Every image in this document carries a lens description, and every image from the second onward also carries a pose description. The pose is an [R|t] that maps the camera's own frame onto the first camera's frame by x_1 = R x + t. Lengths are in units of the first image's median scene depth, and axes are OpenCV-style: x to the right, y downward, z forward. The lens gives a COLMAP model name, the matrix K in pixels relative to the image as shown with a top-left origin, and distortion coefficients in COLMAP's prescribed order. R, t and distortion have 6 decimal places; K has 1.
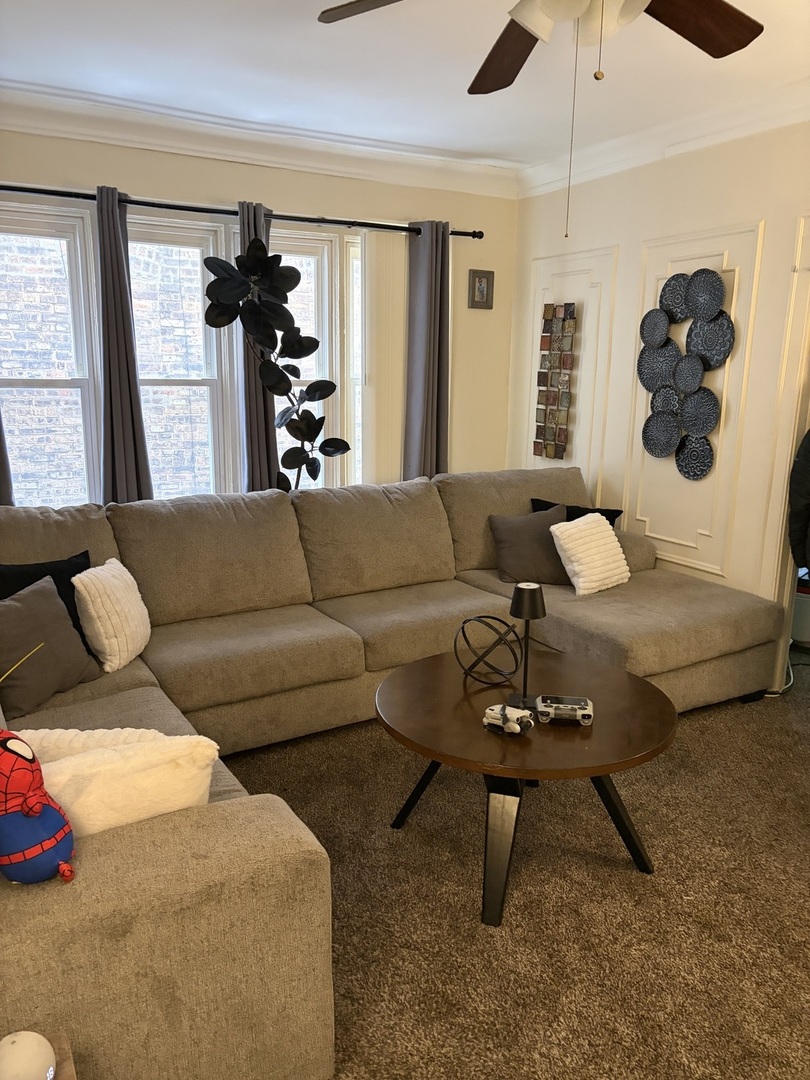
lens RADIAL K [[817.1, 0, 405.0], [0, 817.1, 540.0], [0, 0, 1]] dist [0.051928, -0.061936]
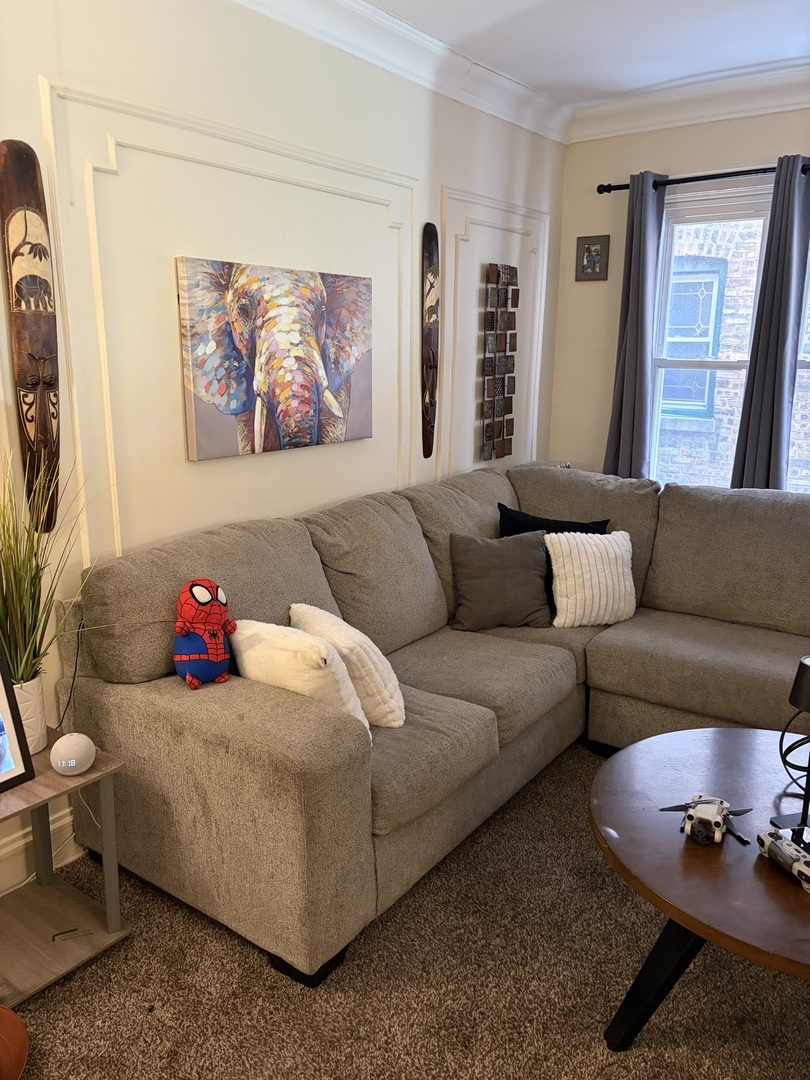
lens RADIAL K [[829.6, 0, 404.2], [0, 829.6, 520.9], [0, 0, 1]] dist [0.048349, -0.003423]
pose [[0.415801, 0.187990, -0.889814, 0.514702], [-0.190785, 0.974663, 0.116764, -0.067215], [0.889219, 0.121213, 0.441131, 0.312963]]
